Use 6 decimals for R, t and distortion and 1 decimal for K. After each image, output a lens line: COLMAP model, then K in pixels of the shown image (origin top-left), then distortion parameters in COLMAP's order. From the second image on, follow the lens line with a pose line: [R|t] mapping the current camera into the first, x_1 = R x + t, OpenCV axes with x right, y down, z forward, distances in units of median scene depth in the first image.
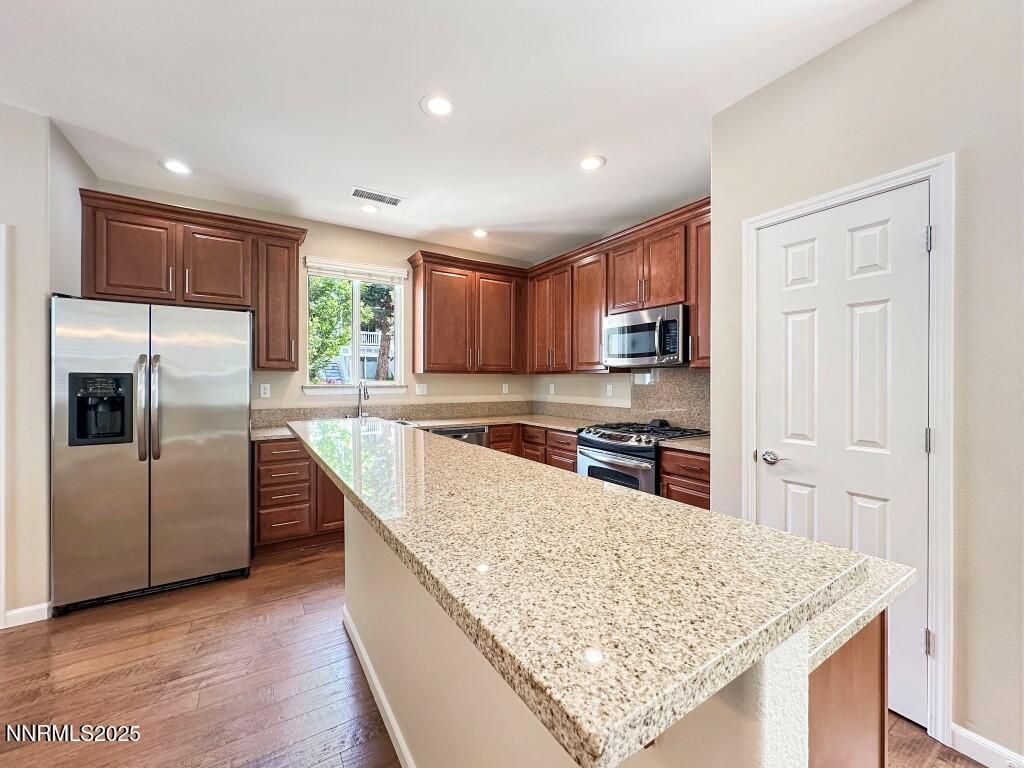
lens RADIAL K [[413.4, 0, 514.0], [0, 413.4, 381.5], [0, 0, 1]] dist [-0.000078, -0.000229]
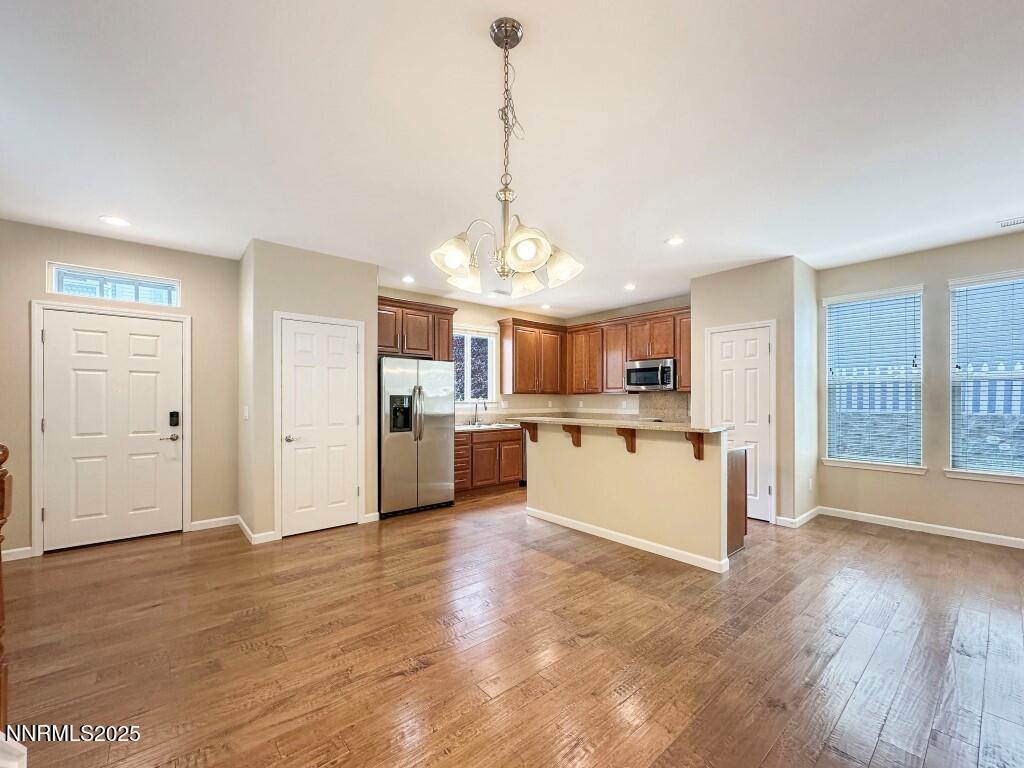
lens RADIAL K [[413.4, 0, 527.0], [0, 413.4, 400.7], [0, 0, 1]] dist [-0.000078, -0.000229]
pose [[0.989727, -0.004217, 0.142911, -0.479849], [0.003779, 0.999987, 0.003330, -0.000265], [-0.142923, -0.002755, 0.989730, -0.717374]]
